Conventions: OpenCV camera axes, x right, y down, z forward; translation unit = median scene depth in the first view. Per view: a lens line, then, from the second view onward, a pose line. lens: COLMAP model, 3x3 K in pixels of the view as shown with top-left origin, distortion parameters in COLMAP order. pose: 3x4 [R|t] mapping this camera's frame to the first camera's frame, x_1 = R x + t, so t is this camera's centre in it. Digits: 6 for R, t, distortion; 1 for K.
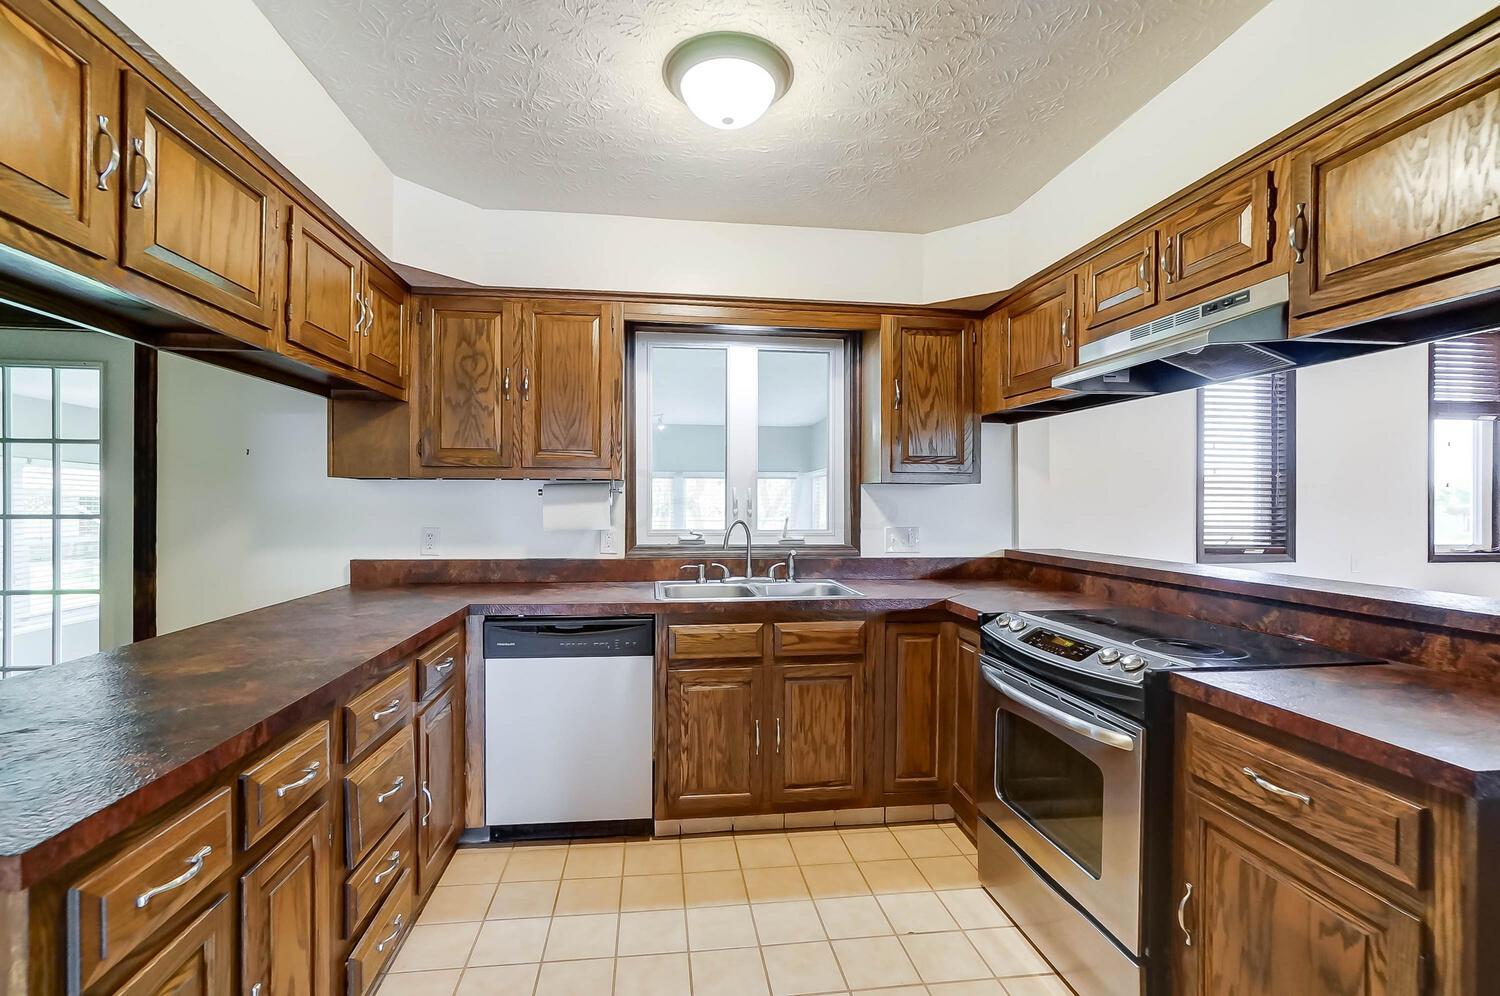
lens RADIAL K [[668.5, 0, 729.3], [0, 668.5, 507.9], [0, 0, 1]] dist [-0.032863, 0.004557]
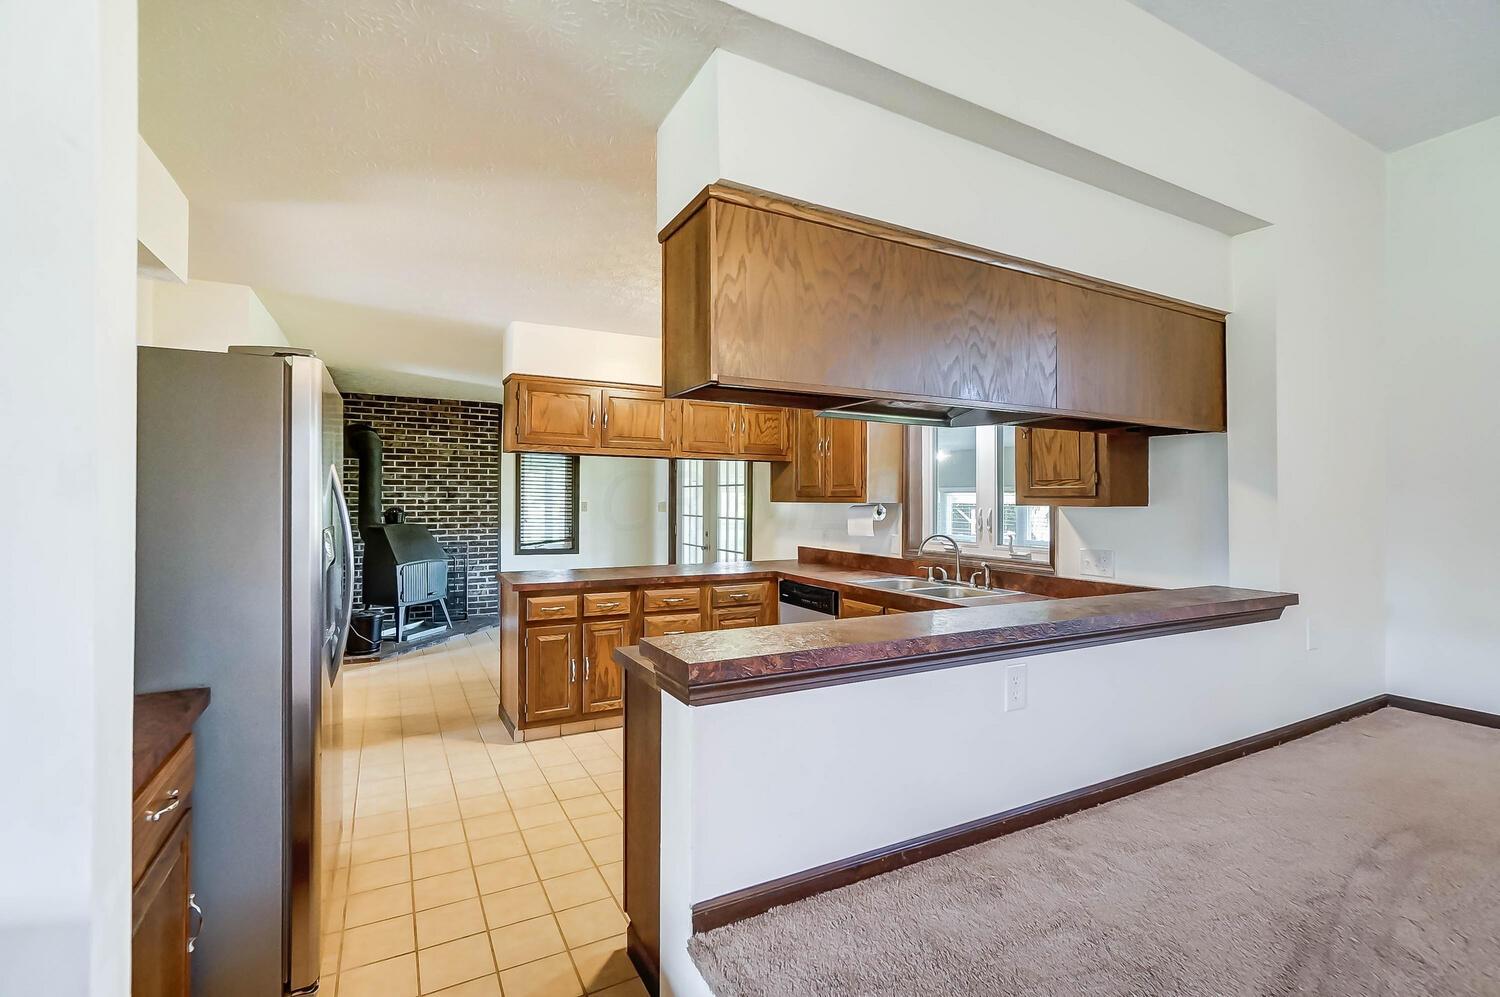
lens RADIAL K [[668.5, 0, 744.0], [0, 668.5, 511.0], [0, 0, 1]] dist [-0.032863, 0.004557]
pose [[0.378702, 0.010342, -0.925461, 1.194715], [-0.015617, 0.999867, 0.004782, -0.029444], [0.925387, 0.012642, 0.378813, 0.180918]]
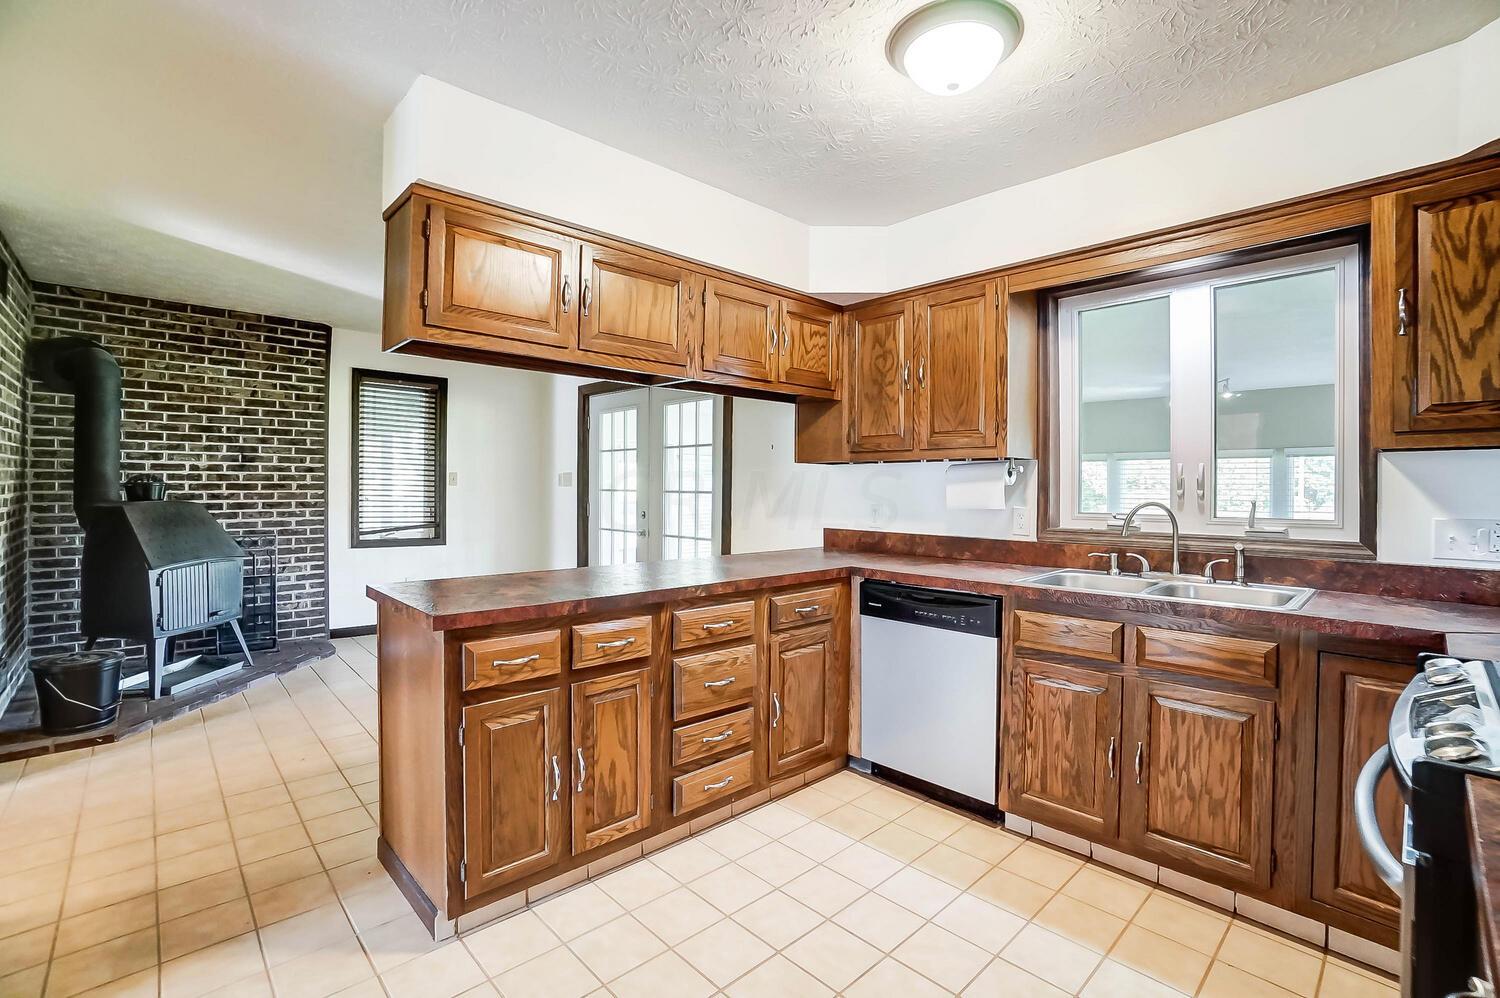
lens RADIAL K [[668.5, 0, 745.8], [0, 668.5, 498.0], [0, 0, 1]] dist [-0.032863, 0.004557]
pose [[0.596753, 0.011808, -0.802338, 0.412768], [-0.012693, 0.999906, 0.005275, 0.017120], [0.802325, 0.007036, 0.596847, 0.121805]]
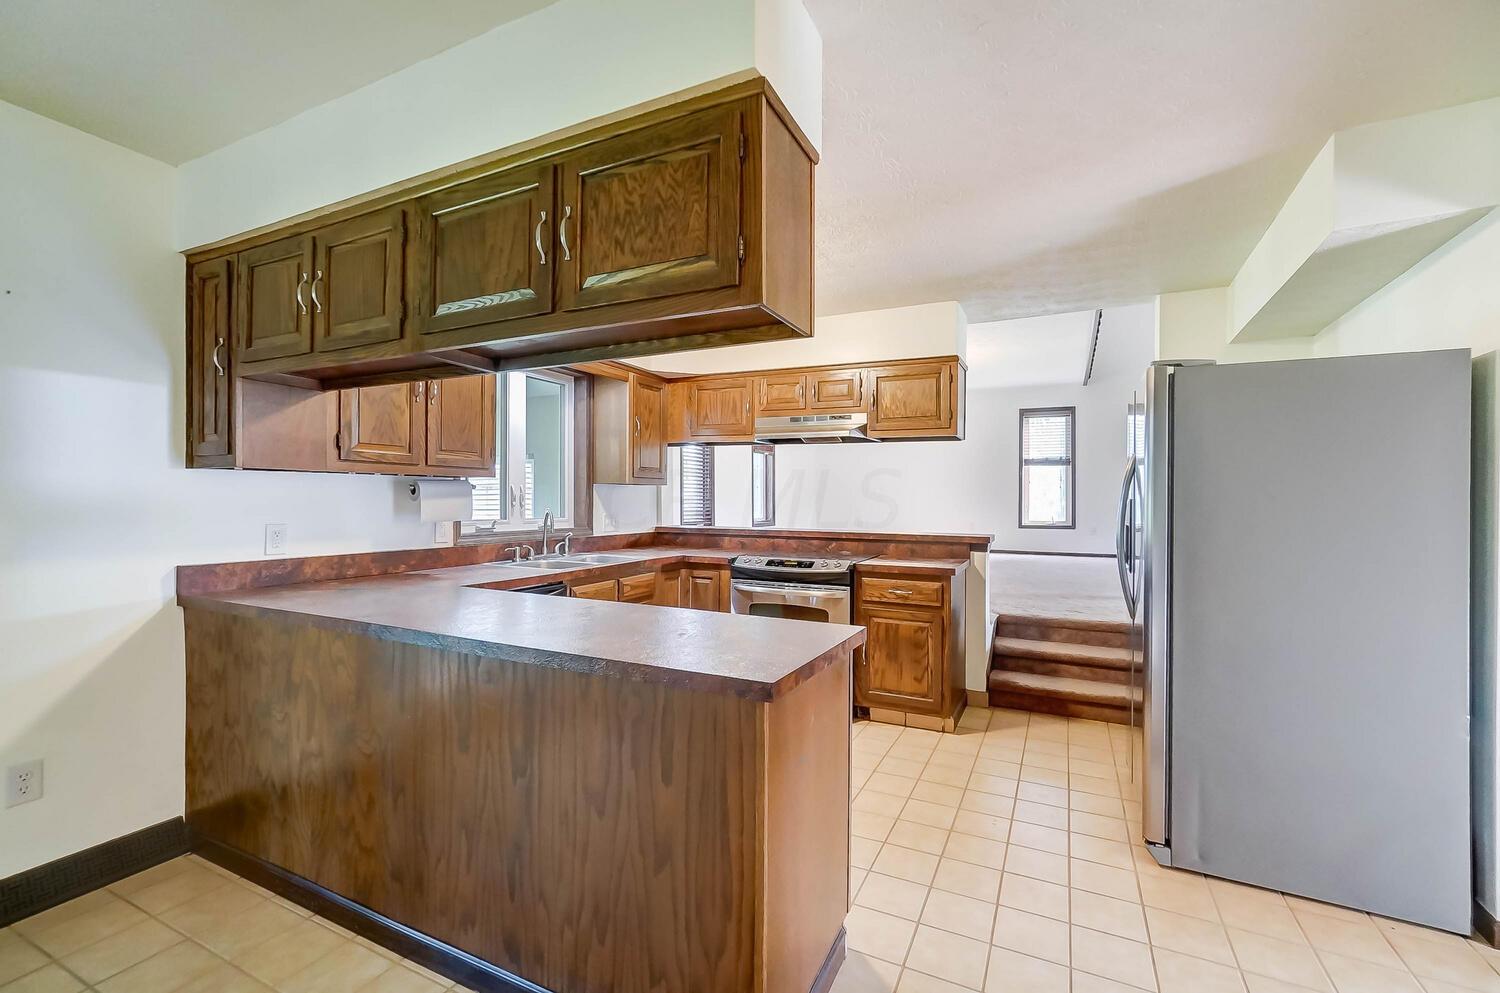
lens RADIAL K [[668.5, 0, 747.2], [0, 668.5, 495.2], [0, 0, 1]] dist [-0.032863, 0.004557]
pose [[0.529295, 0.003295, 0.848431, -0.991758], [0.002028, 0.999985, -0.005148, -0.004290], [-0.848435, 0.004445, 0.529281, -0.019752]]
